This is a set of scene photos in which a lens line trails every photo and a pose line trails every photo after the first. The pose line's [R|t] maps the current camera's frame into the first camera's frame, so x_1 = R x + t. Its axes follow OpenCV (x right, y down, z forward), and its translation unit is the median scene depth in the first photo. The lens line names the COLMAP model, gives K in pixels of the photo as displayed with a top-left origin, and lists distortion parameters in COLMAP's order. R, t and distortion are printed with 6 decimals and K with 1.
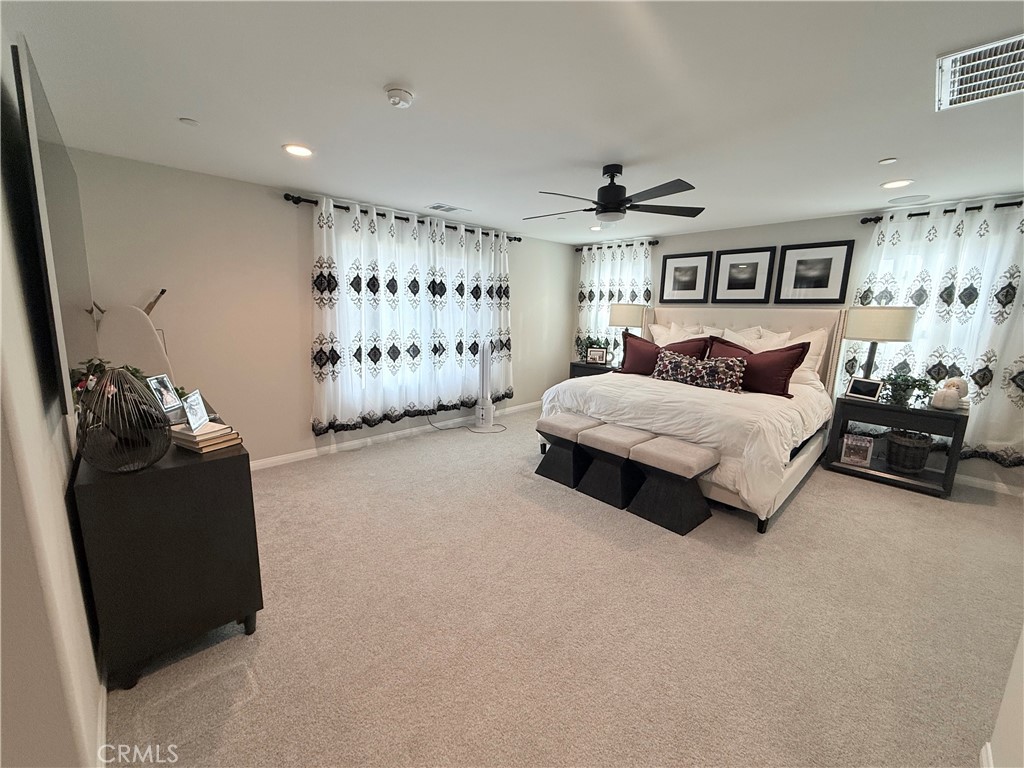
lens RADIAL K [[407.2, 0, 508.9], [0, 407.2, 384.8], [0, 0, 1]] dist [-0.000525, -0.000408]
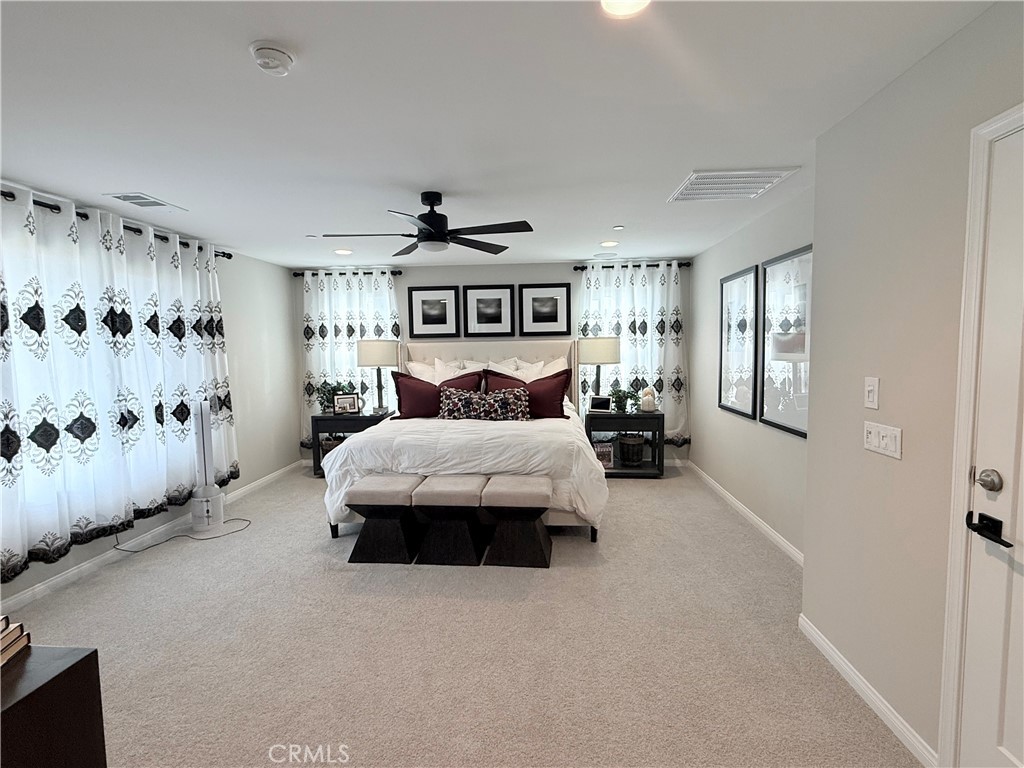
lens RADIAL K [[490.8, 0, 509.8], [0, 490.8, 383.8], [0, 0, 1]] dist [0.002029, -0.000314]
pose [[0.739857, -0.083409, 0.667574, -0.309736], [0.154109, 0.986912, -0.047488, -0.022206], [-0.654876, 0.138014, 0.743028, 0.086478]]
